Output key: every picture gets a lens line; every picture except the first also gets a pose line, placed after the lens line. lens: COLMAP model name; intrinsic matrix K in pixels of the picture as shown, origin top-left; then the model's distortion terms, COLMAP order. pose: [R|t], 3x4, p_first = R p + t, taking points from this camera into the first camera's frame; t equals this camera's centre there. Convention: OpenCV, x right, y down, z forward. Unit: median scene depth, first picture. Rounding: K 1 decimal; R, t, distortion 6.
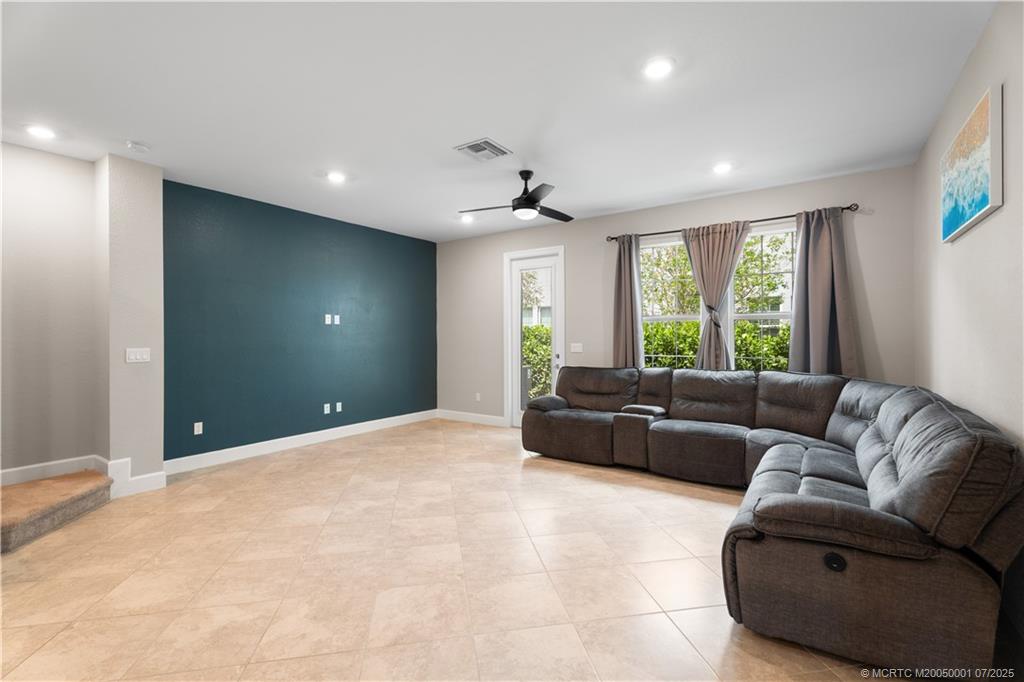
lens RADIAL K [[454.9, 0, 512.0], [0, 454.9, 341.0], [0, 0, 1]] dist [0.000667, -0.000079]
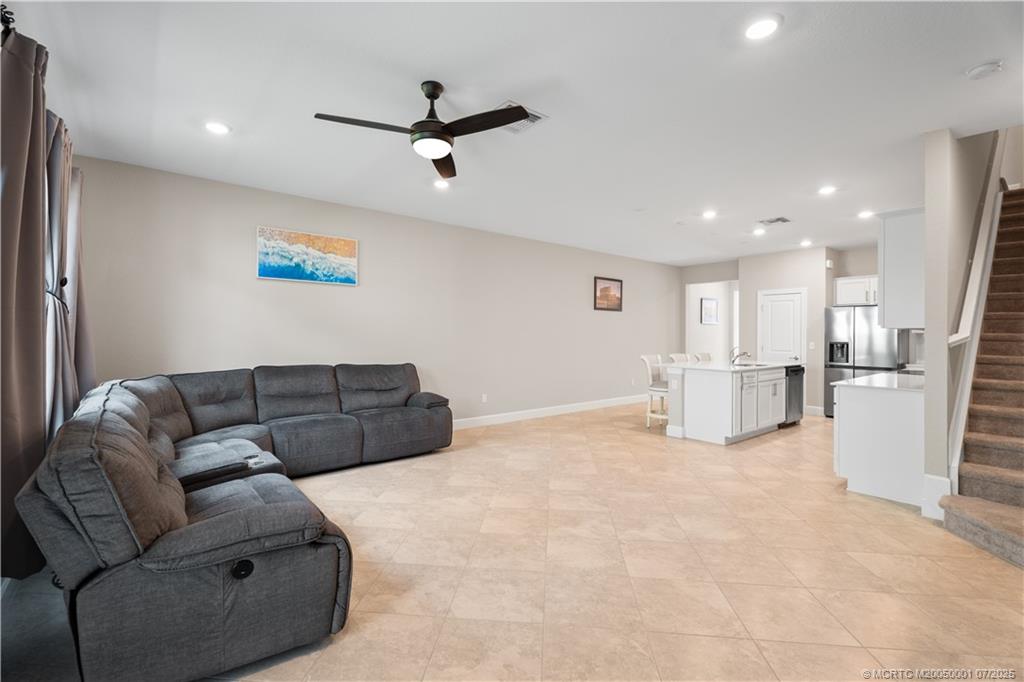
lens RADIAL K [[462.4, 0, 508.1], [0, 462.4, 332.5], [0, 0, 1]] dist [-0.000384, -0.000134]
pose [[-0.961302, -0.000892, 0.275495, -0.255844], [0.001409, 0.999966, 0.008154, -0.019709], [-0.275493, 0.008227, -0.961268, 1.596667]]
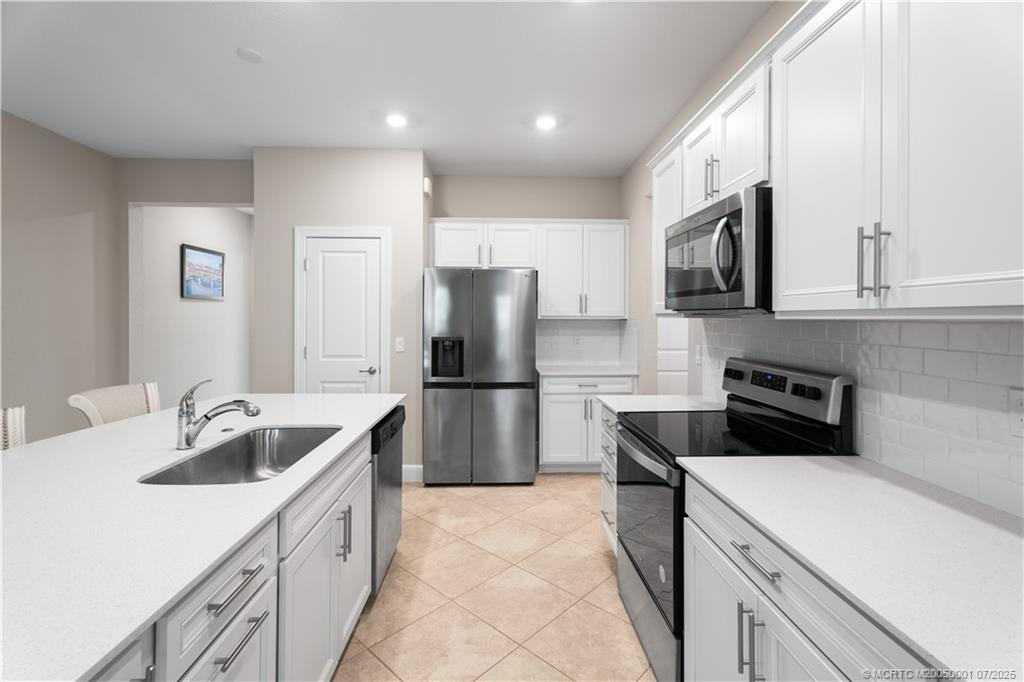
lens RADIAL K [[458.8, 0, 509.5], [0, 458.8, 317.2], [0, 0, 1]] dist [0.001367, 0.000410]
pose [[-0.801953, 0.001871, -0.597384, -0.540931], [-0.006616, 0.999906, 0.012013, -0.017199], [0.597350, 0.013586, -0.801866, 0.356087]]
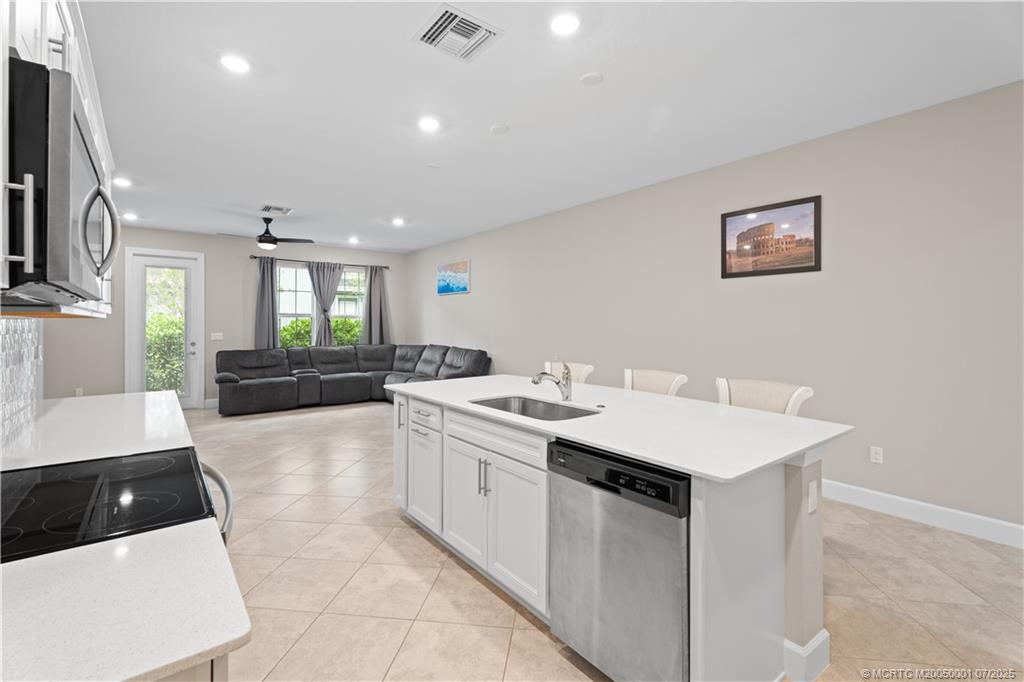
lens RADIAL K [[462.5, 0, 512.3], [0, 462.5, 325.3], [0, 0, 1]] dist [-0.001003, -0.000121]
pose [[0.304075, 0.002827, 0.952644, -1.159484], [0.011789, 0.999908, -0.006731, 0.003525], [-0.952575, 0.013277, 0.304014, -0.235031]]
